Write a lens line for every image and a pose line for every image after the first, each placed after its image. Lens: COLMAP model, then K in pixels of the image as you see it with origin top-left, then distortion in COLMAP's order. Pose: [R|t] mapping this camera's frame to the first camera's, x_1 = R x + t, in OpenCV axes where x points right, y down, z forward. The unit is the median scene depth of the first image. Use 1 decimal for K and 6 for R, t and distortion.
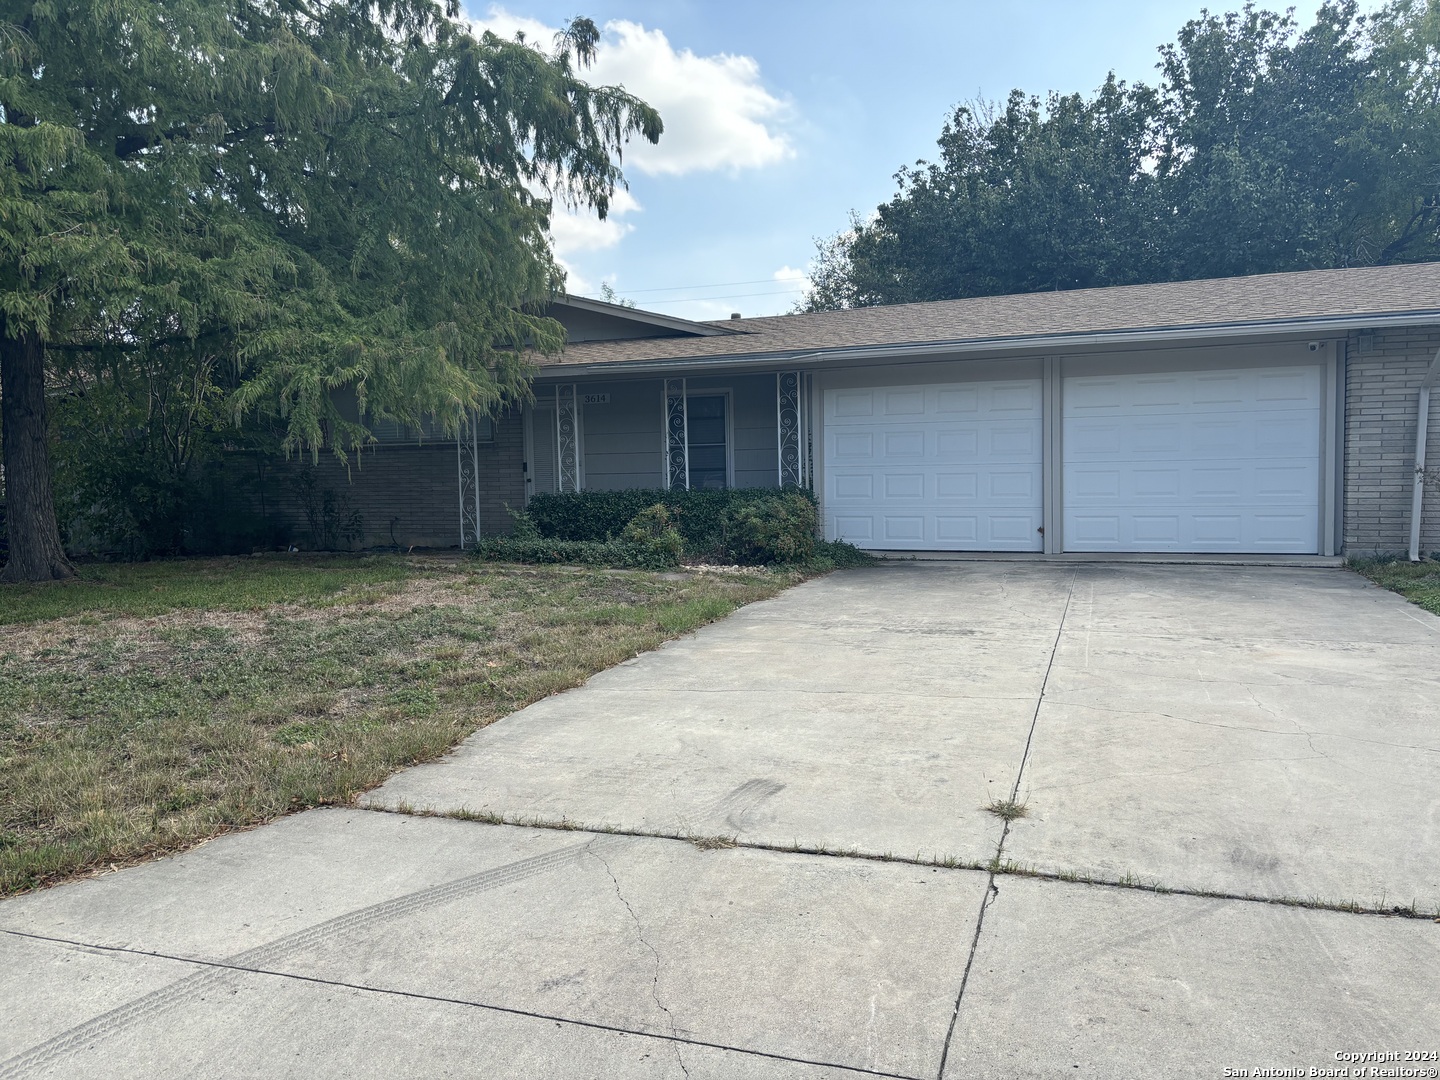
lens RADIAL K [[1053.8, 0, 729.3], [0, 1053.8, 537.6], [0, 0, 1]] dist [0.061543, -0.072319]
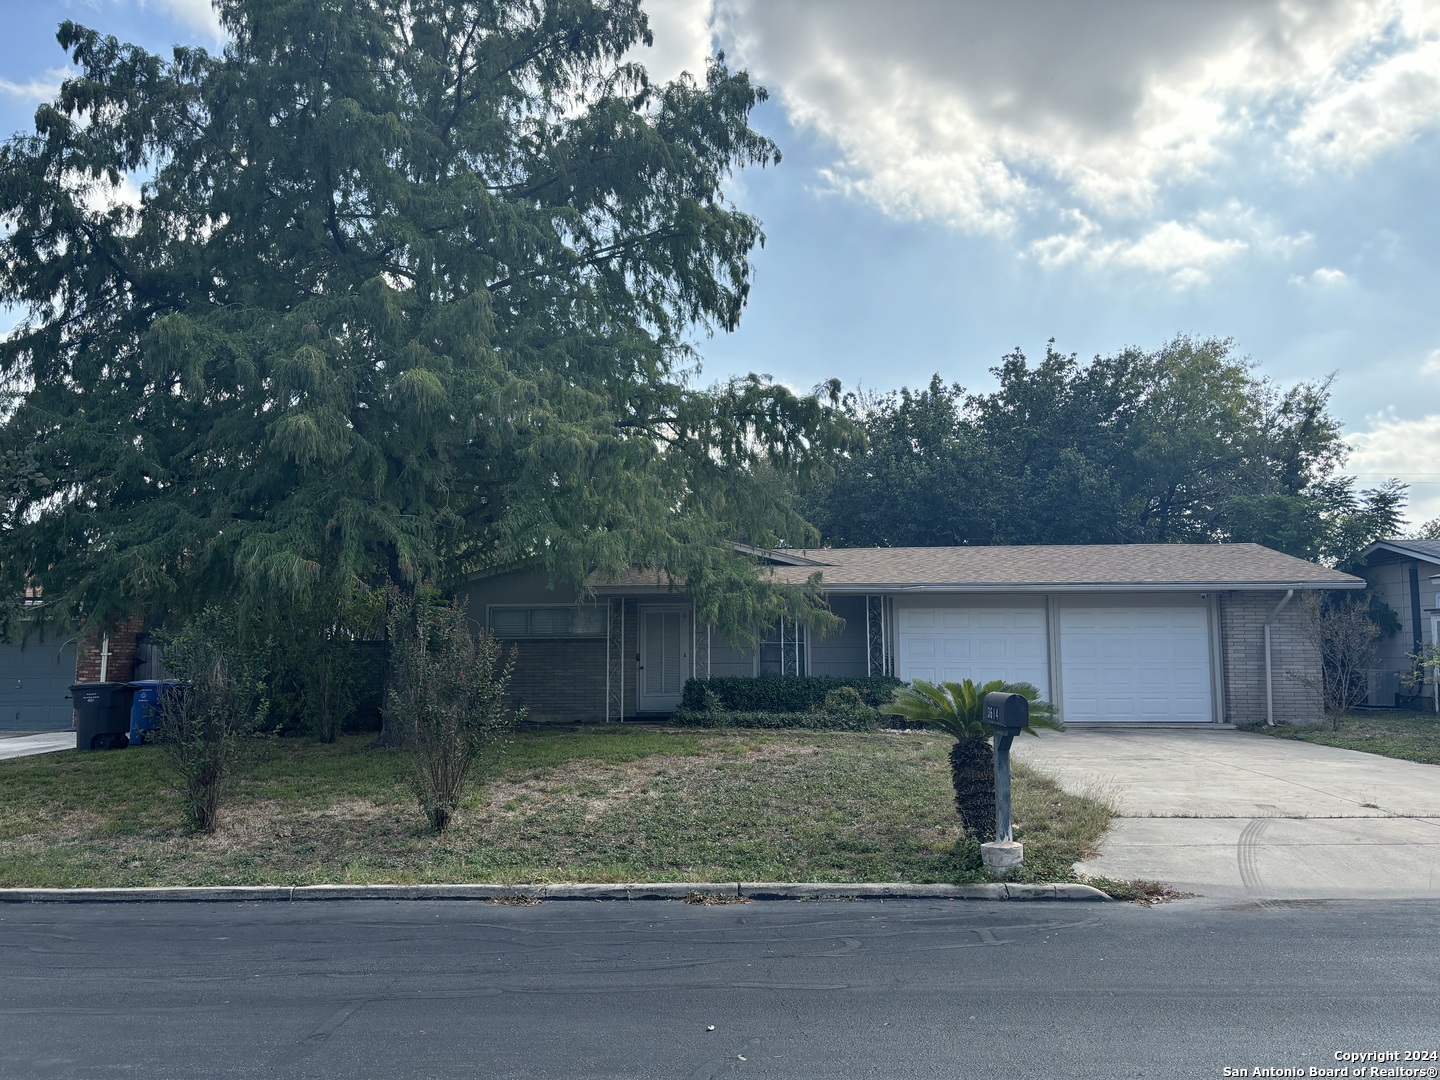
lens RADIAL K [[1053.8, 0, 729.3], [0, 1053.8, 537.6], [0, 0, 1]] dist [0.061543, -0.072319]
pose [[0.949539, 0.050201, 0.309607, -0.686101], [0.004701, 0.984720, -0.174084, 0.018136], [-0.313615, 0.166755, 0.934793, -0.351832]]
